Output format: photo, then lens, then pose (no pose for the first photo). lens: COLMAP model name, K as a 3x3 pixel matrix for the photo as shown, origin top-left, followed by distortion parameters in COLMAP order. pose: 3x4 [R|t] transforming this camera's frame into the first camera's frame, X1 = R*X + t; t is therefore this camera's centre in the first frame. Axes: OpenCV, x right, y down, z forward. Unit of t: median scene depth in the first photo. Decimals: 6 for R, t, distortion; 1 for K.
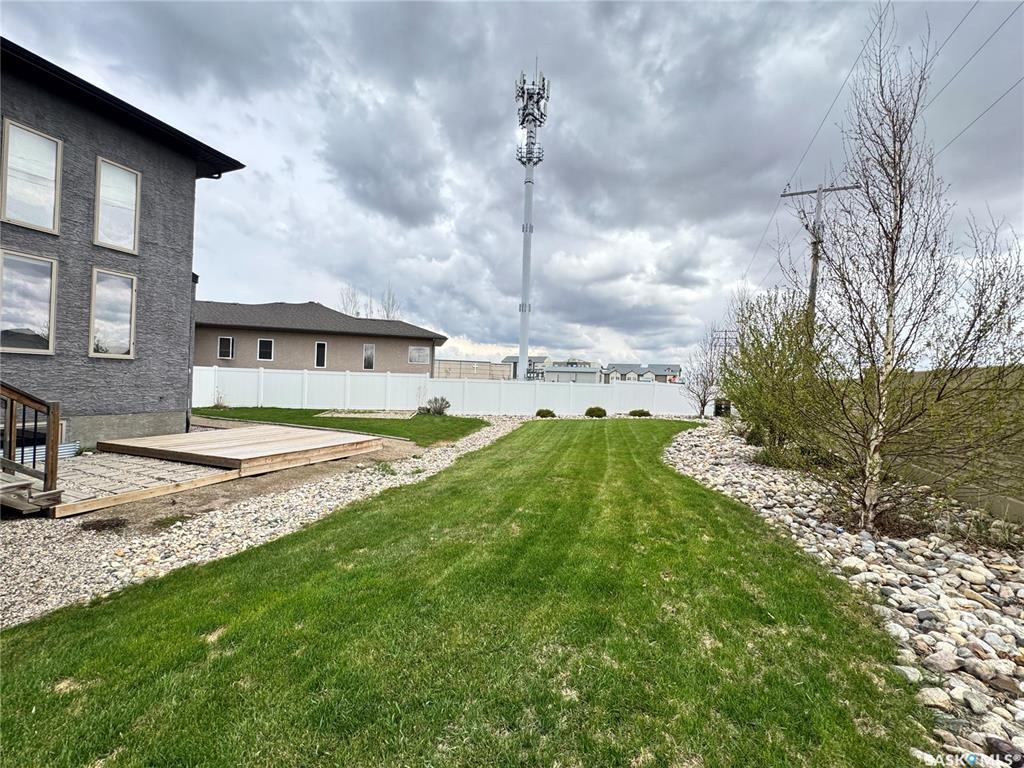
lens RADIAL K [[406.1, 0, 512.0], [0, 406.1, 384.0], [0, 0, 1]] dist [-0.000951, -0.000201]
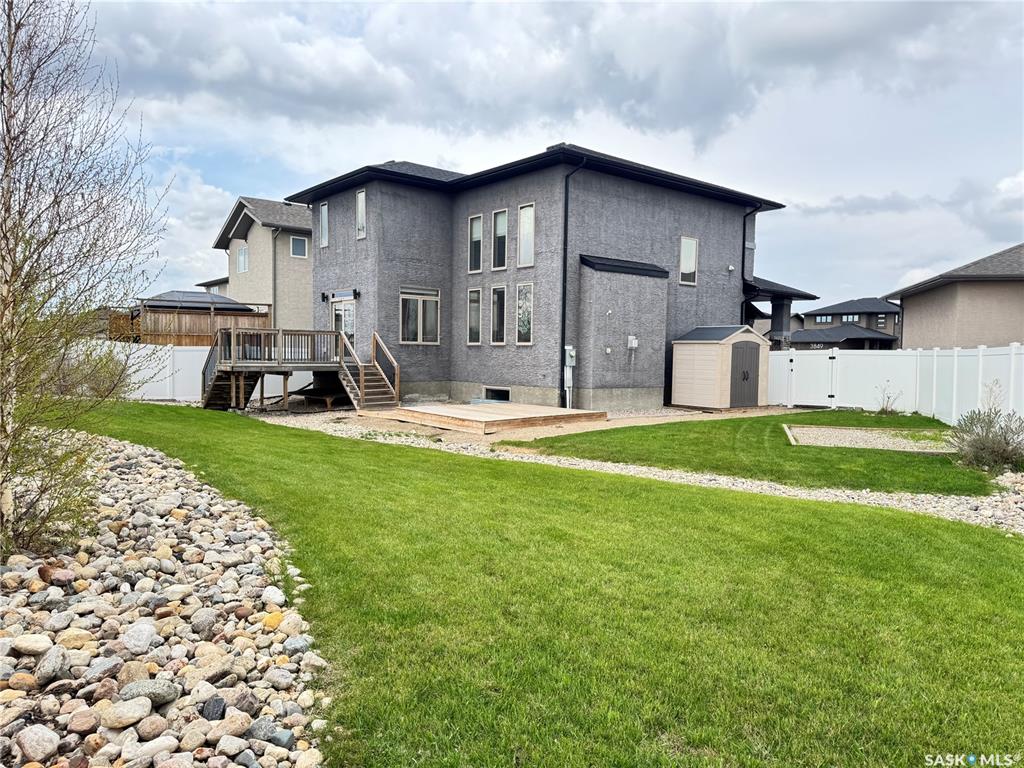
lens RADIAL K [[690.9, 0, 516.1], [0, 690.9, 387.6], [0, 0, 1]] dist [0.080307, -0.001755]
pose [[-0.458128, 0.002438, -0.888883, 0.633577], [-0.034690, 0.999185, 0.020619, 0.018704], [0.888209, 0.040281, -0.457671, 1.149455]]
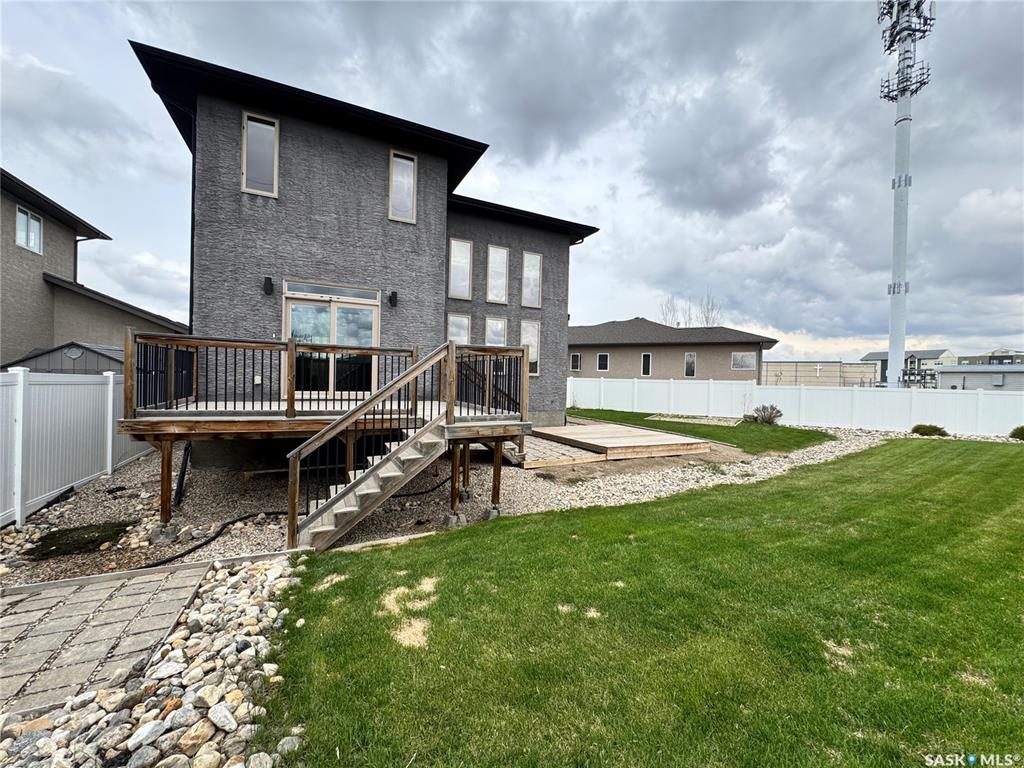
lens RADIAL K [[405.0, 0, 516.6], [0, 405.0, 390.7], [0, 0, 1]] dist [0.000856, 0.000284]
pose [[0.744377, 0.003766, -0.667748, 0.017123], [-0.000074, 0.999985, 0.005558, -0.008535], [0.667759, -0.004088, 0.744366, -0.115295]]
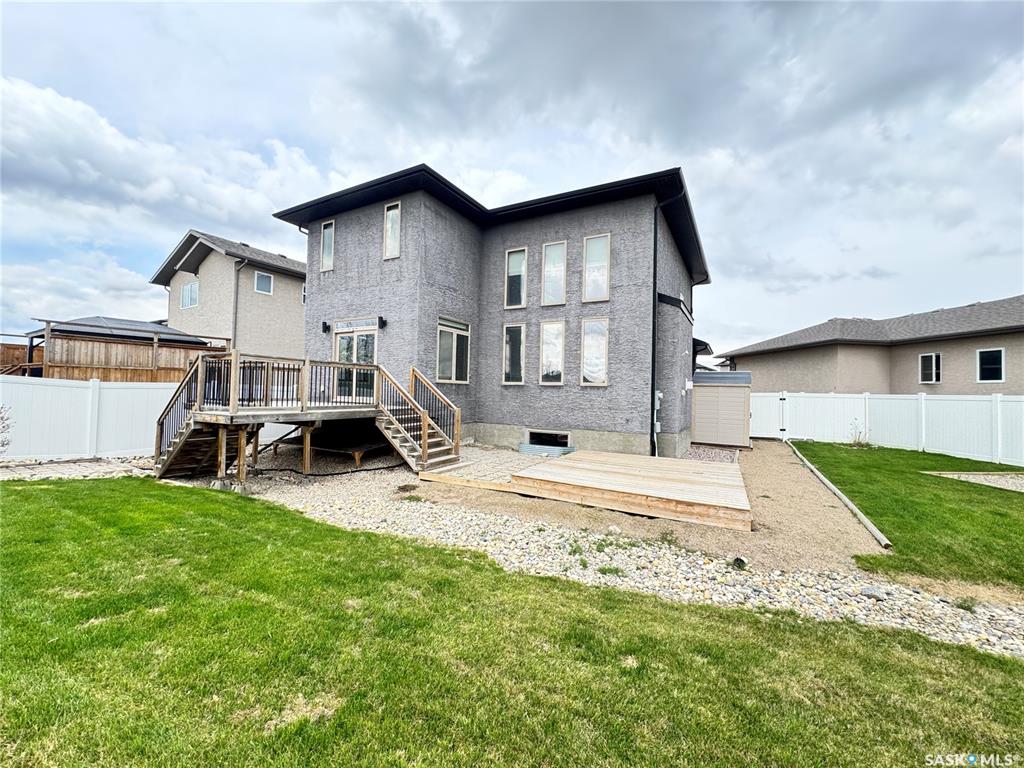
lens RADIAL K [[408.5, 0, 514.8], [0, 408.5, 381.3], [0, 0, 1]] dist [-0.000190, 0.006760]
pose [[-0.117877, -0.064372, -0.990940, 0.174100], [-0.030950, 0.997650, -0.061126, 0.004228], [0.992546, 0.023464, -0.119592, 0.503666]]
